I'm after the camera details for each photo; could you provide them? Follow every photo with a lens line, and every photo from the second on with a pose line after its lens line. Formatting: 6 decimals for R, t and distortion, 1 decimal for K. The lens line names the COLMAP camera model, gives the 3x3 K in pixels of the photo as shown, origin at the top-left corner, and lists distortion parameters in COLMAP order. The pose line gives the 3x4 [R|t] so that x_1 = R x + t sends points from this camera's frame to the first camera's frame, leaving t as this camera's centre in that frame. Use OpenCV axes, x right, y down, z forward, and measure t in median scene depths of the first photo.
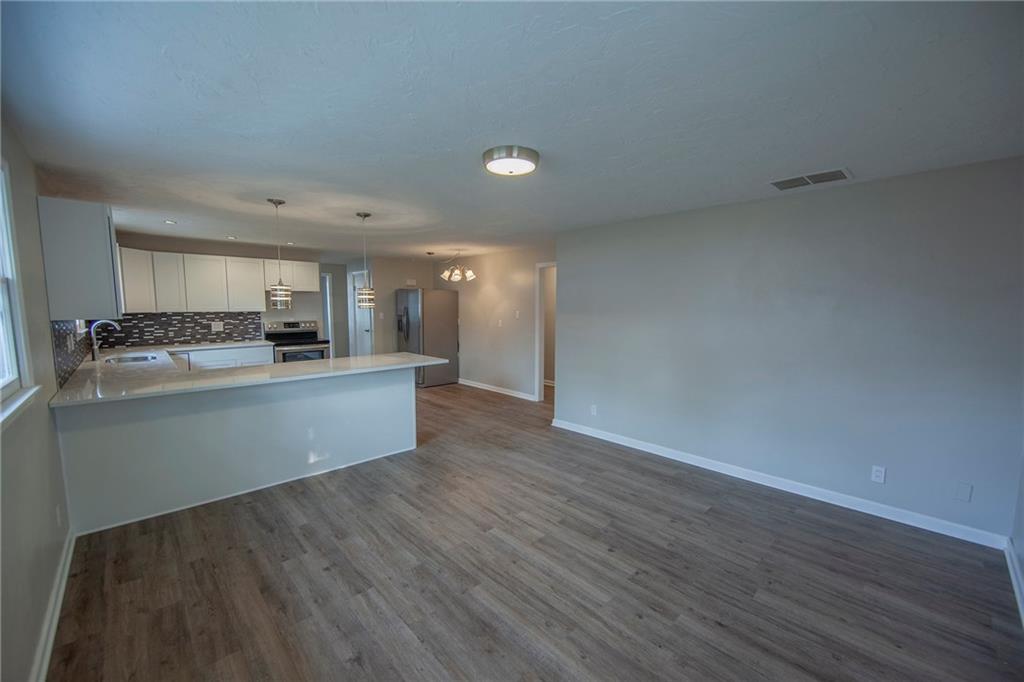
lens RADIAL K [[408.0, 0, 519.4], [0, 408.0, 340.9], [0, 0, 1]] dist [-0.010370, -0.000139]
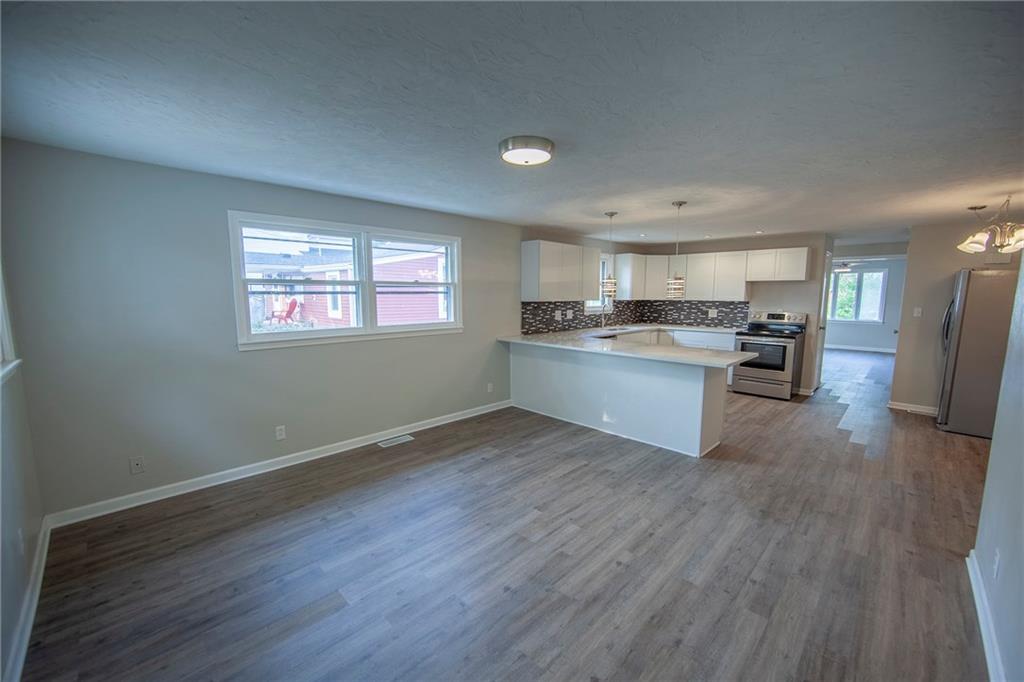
lens RADIAL K [[408.0, 0, 512.8], [0, 408.0, 337.3], [0, 0, 1]] dist [-0.010370, -0.000139]
pose [[0.029495, 0.105107, -0.994023, 0.634077], [-0.092548, 0.990472, 0.101985, -0.051068], [0.995271, 0.088986, 0.038941, 0.594116]]
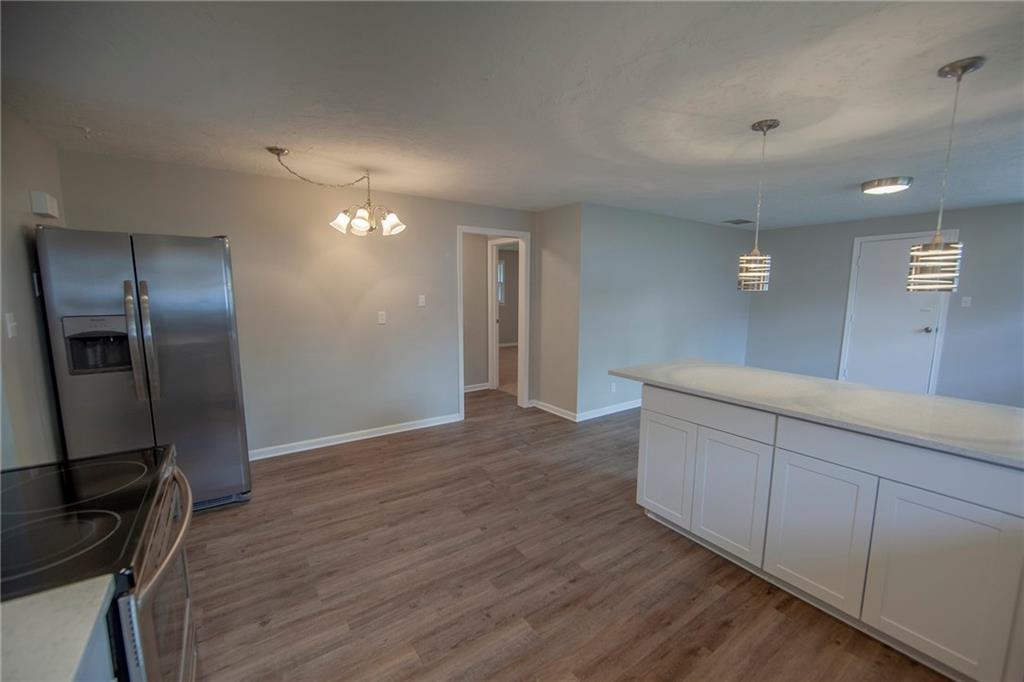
lens RADIAL K [[408.0, 0, 509.9], [0, 408.0, 345.7], [0, 0, 1]] dist [-0.010370, -0.000139]
pose [[0.150093, -0.125089, 0.980727, -1.041052], [0.079282, 0.990292, 0.114176, -0.095586], [-0.985488, 0.060617, 0.158553, 1.295961]]
